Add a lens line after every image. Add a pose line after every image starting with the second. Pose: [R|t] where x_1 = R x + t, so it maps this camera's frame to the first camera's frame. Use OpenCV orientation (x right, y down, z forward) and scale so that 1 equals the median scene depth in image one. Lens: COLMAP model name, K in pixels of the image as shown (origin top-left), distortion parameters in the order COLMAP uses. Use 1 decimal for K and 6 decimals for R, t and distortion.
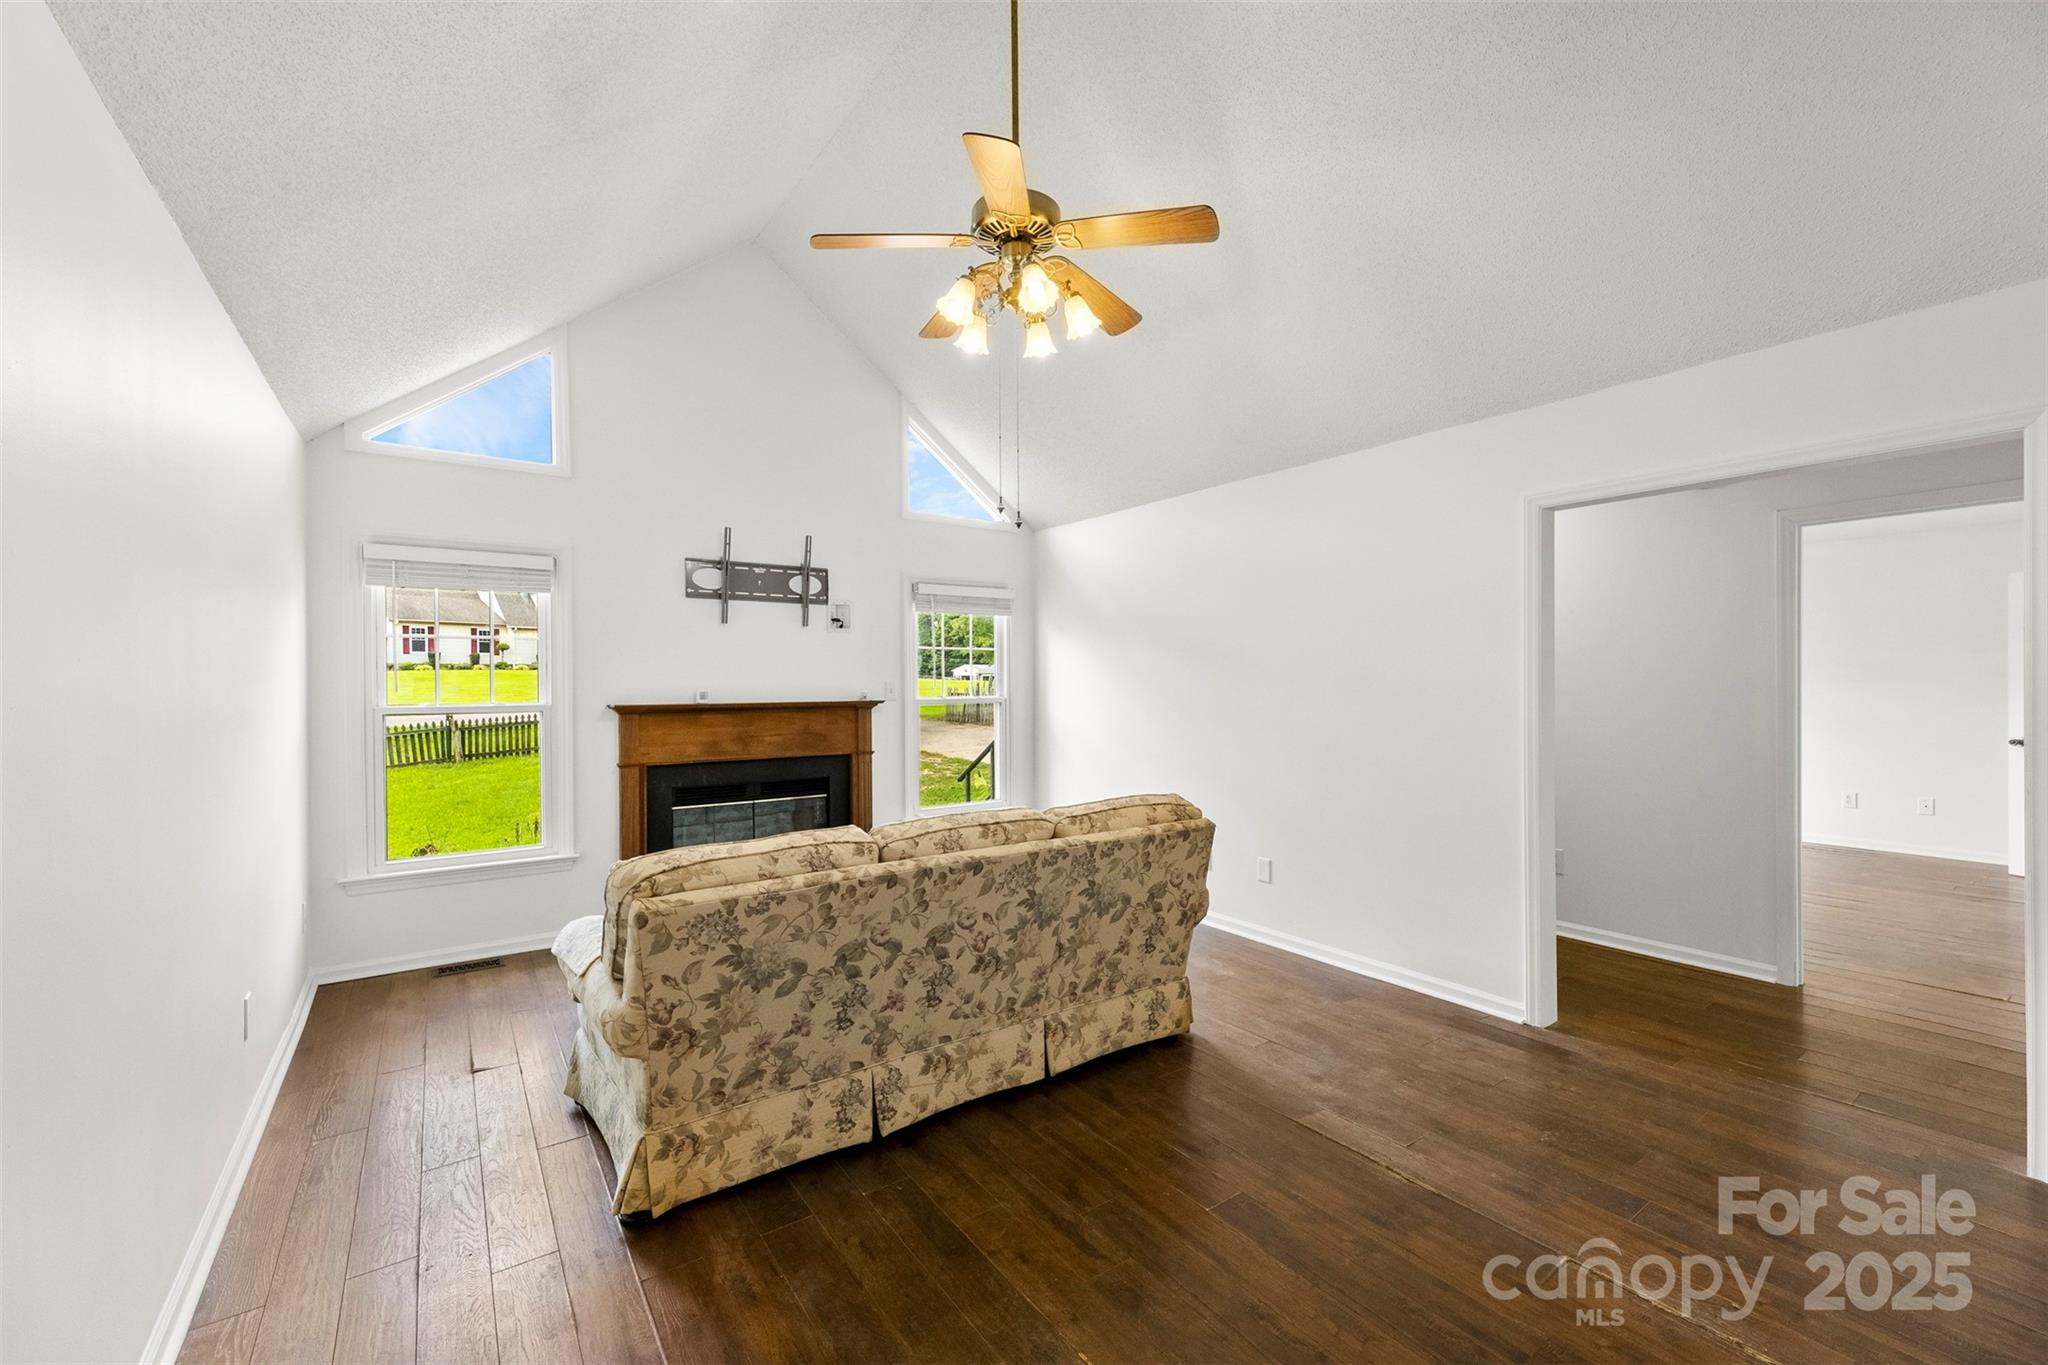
lens RADIAL K [[828.0, 0, 1014.4], [0, 828.0, 687.1], [0, 0, 1]] dist [0.000740, 0.000053]
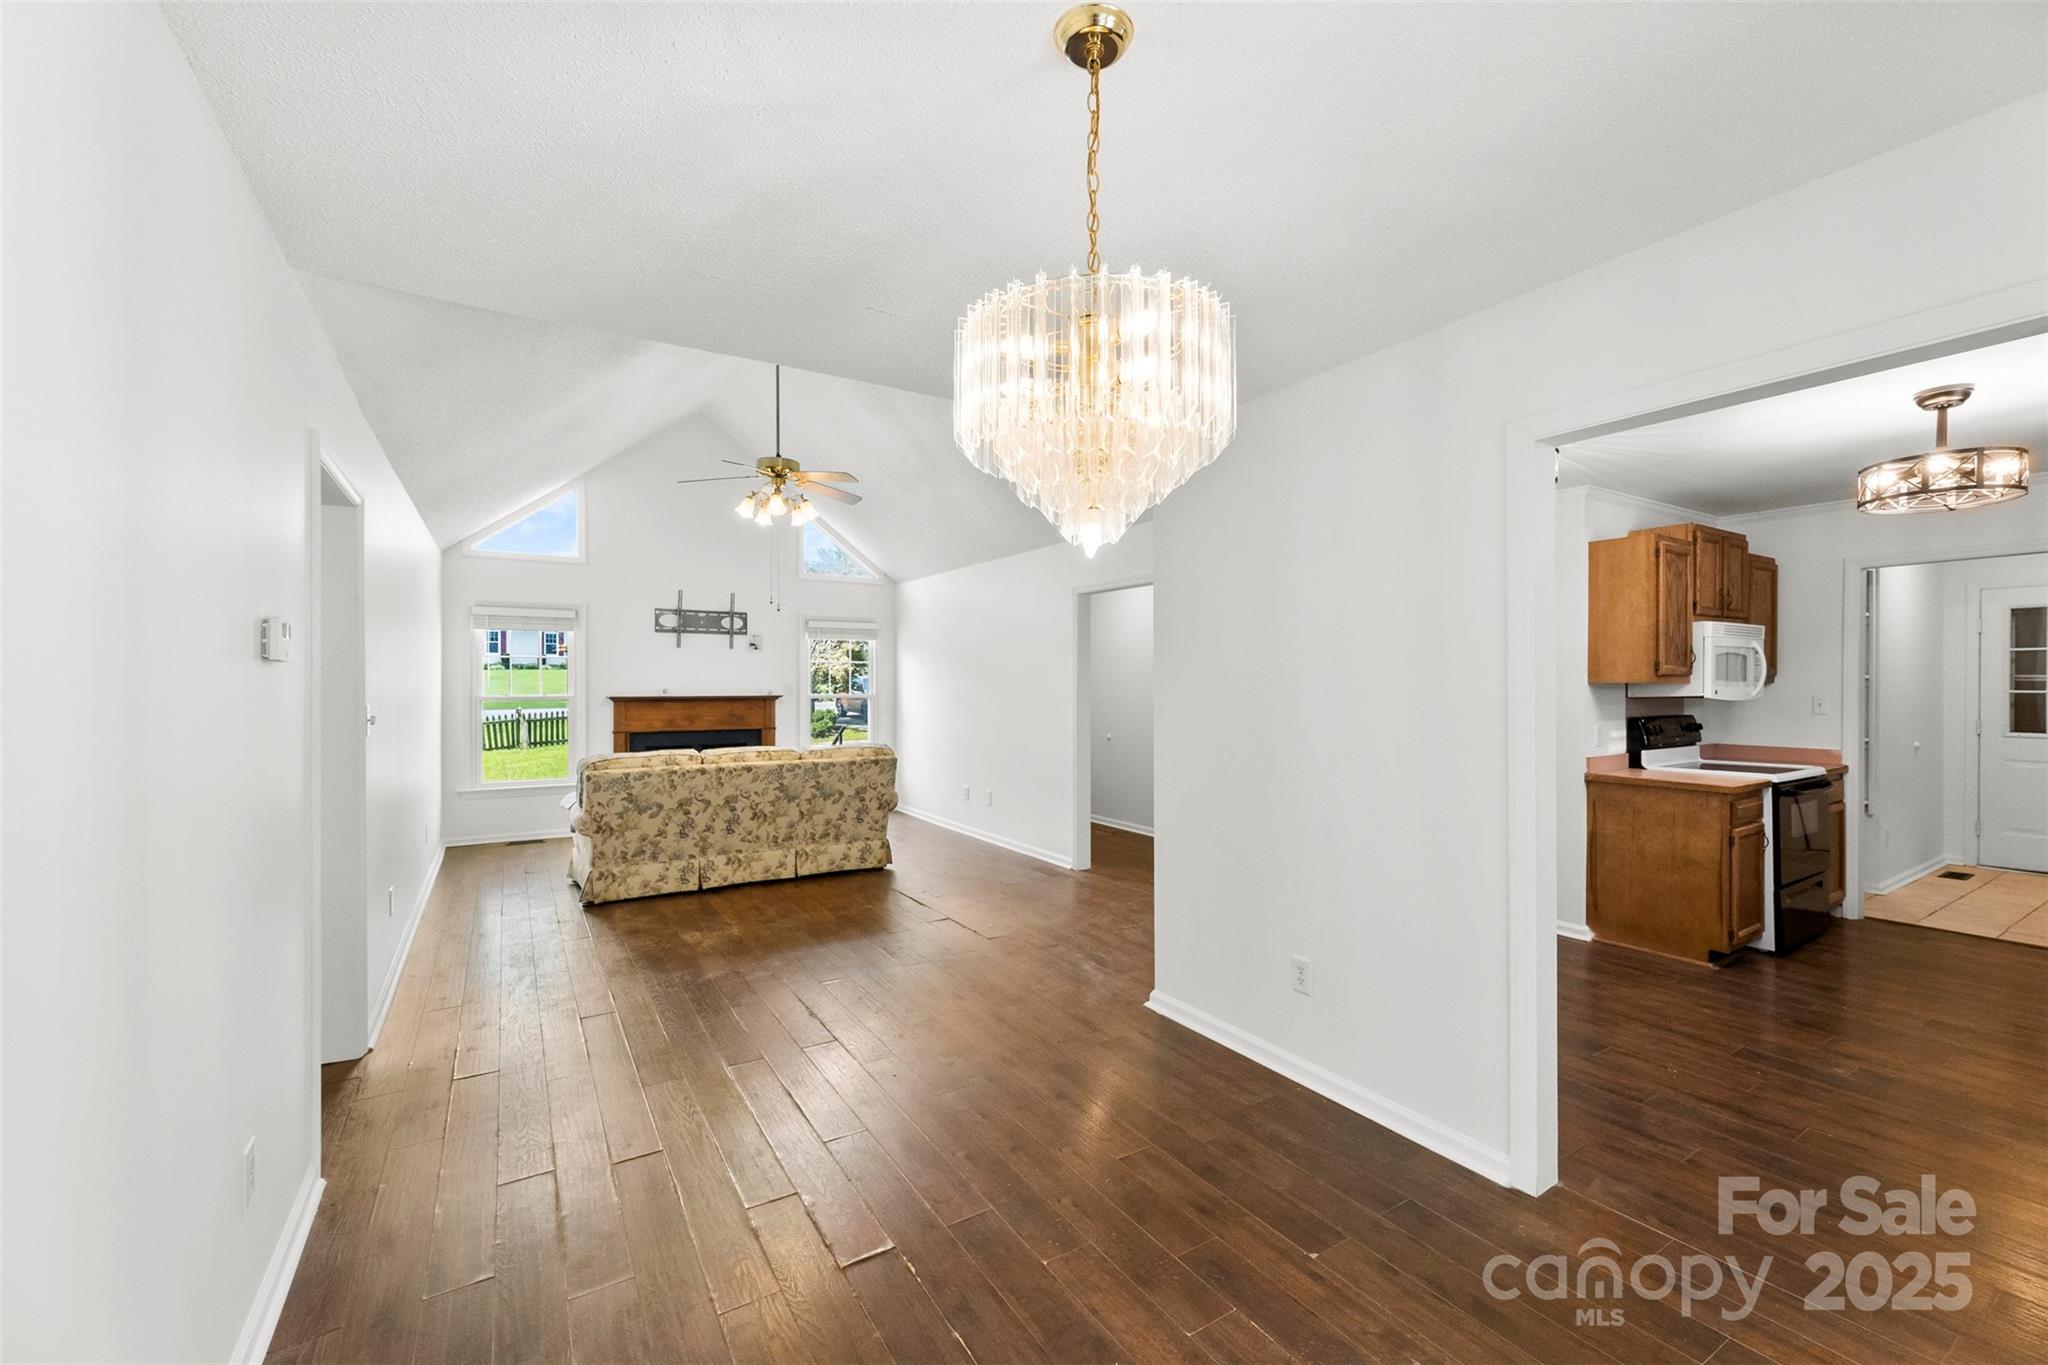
lens RADIAL K [[828.0, 0, 1019.6], [0, 828.0, 683.2], [0, 0, 1]] dist [0.000740, 0.000053]
pose [[0.998457, 0.005649, -0.055238, 0.654525], [-0.006008, 0.999962, -0.006339, 0.000339], [0.055200, 0.006661, 0.998453, -0.949428]]
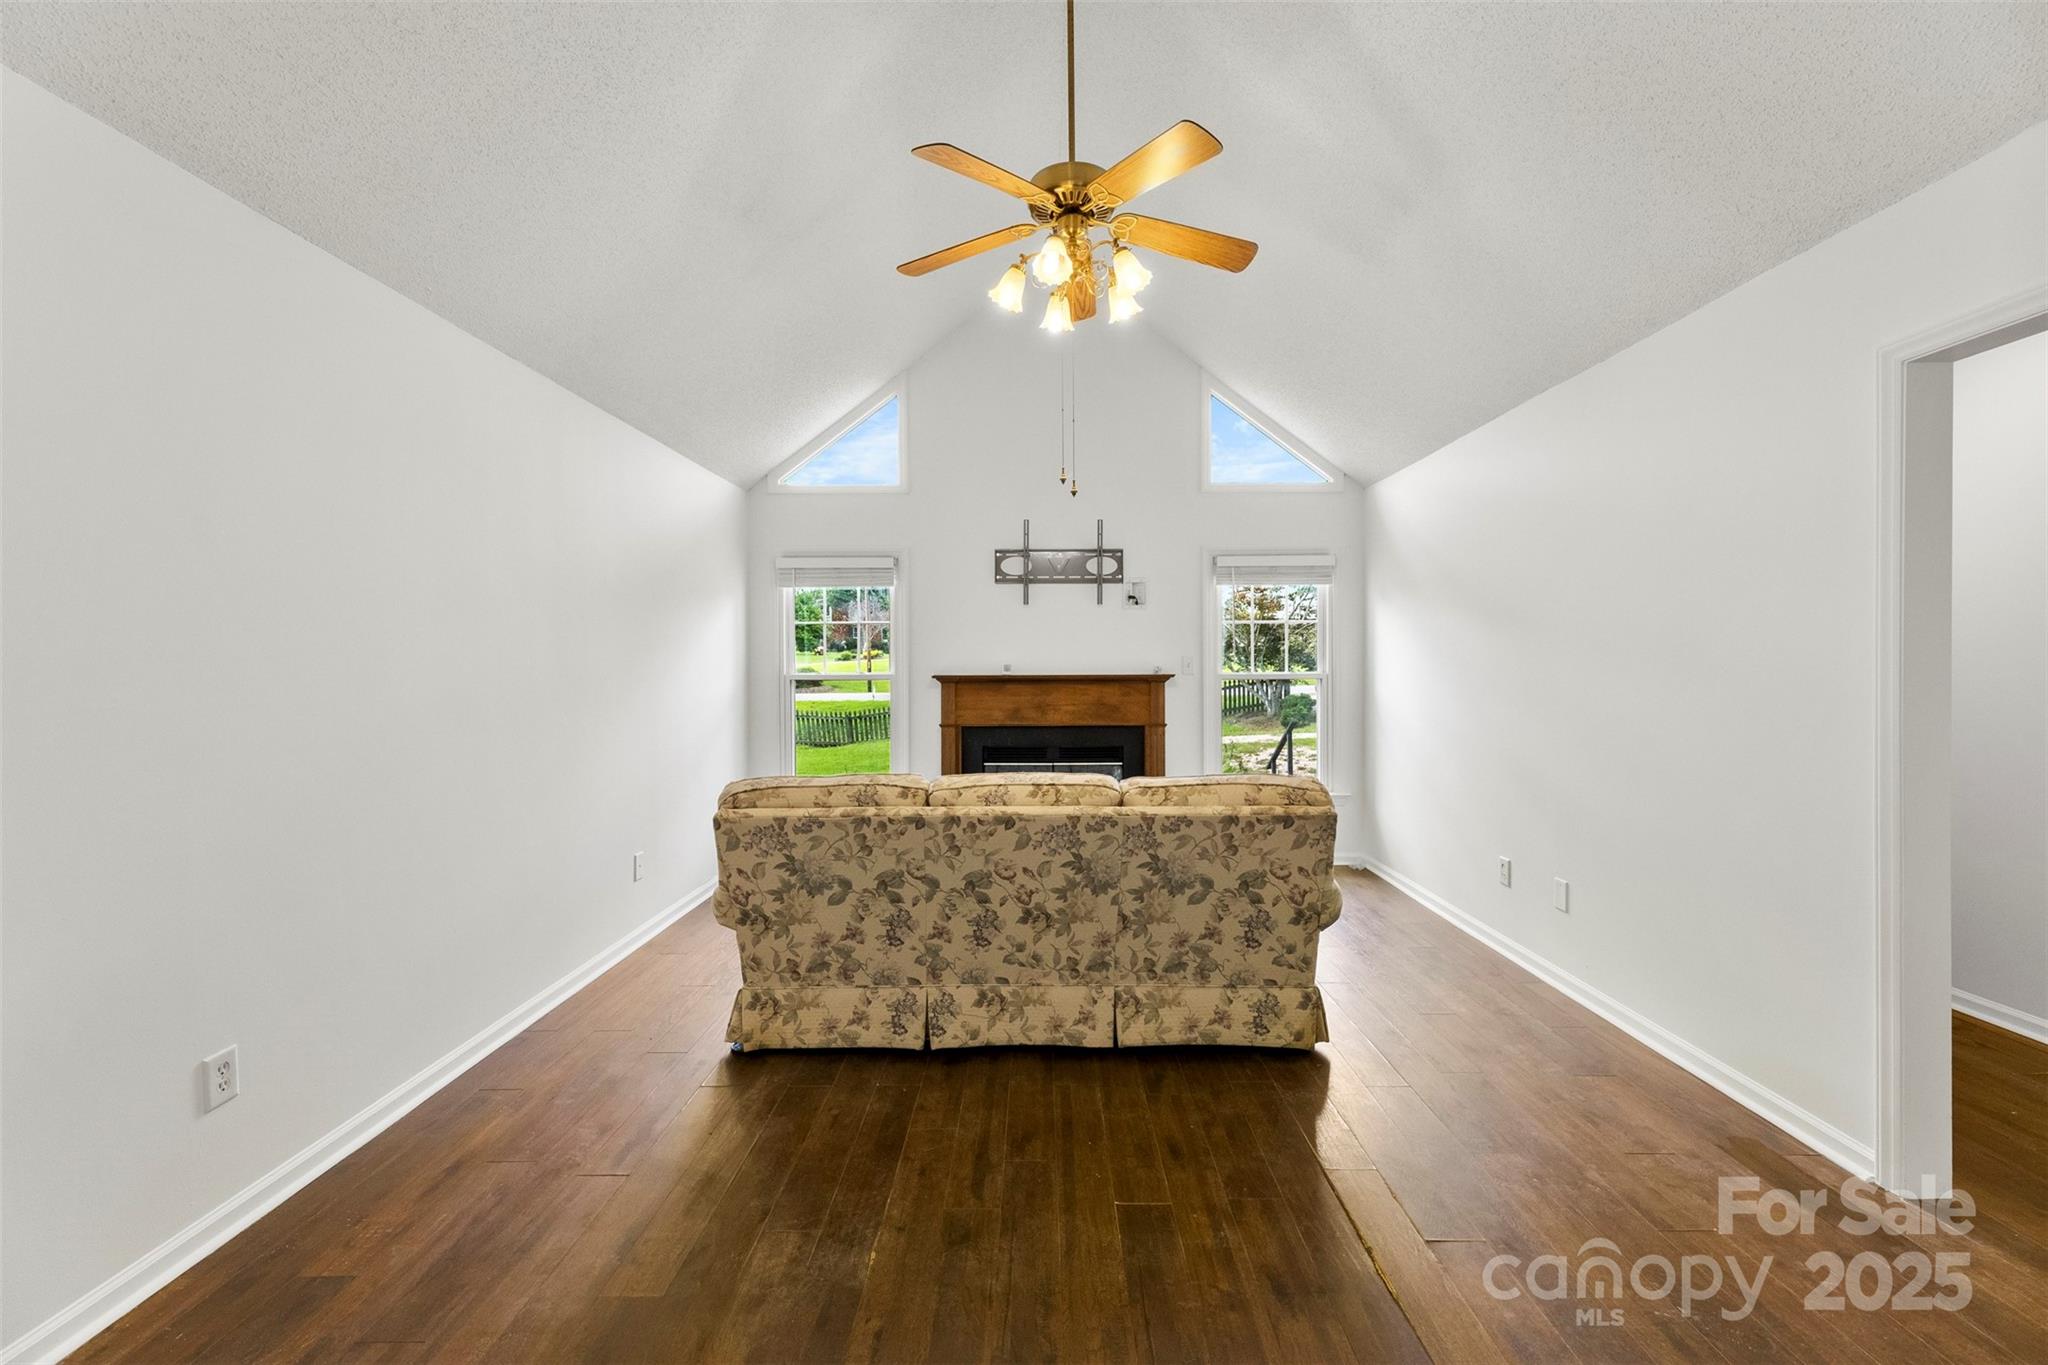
lens RADIAL K [[828.0, 0, 1041.5], [0, 828.0, 670.5], [0, 0, 1]] dist [0.000740, 0.000053]
pose [[0.820372, 0.004814, -0.571809, 0.495714], [-0.004345, 0.999988, 0.002186, 0.017022], [0.571813, 0.000692, 0.820384, 0.126762]]
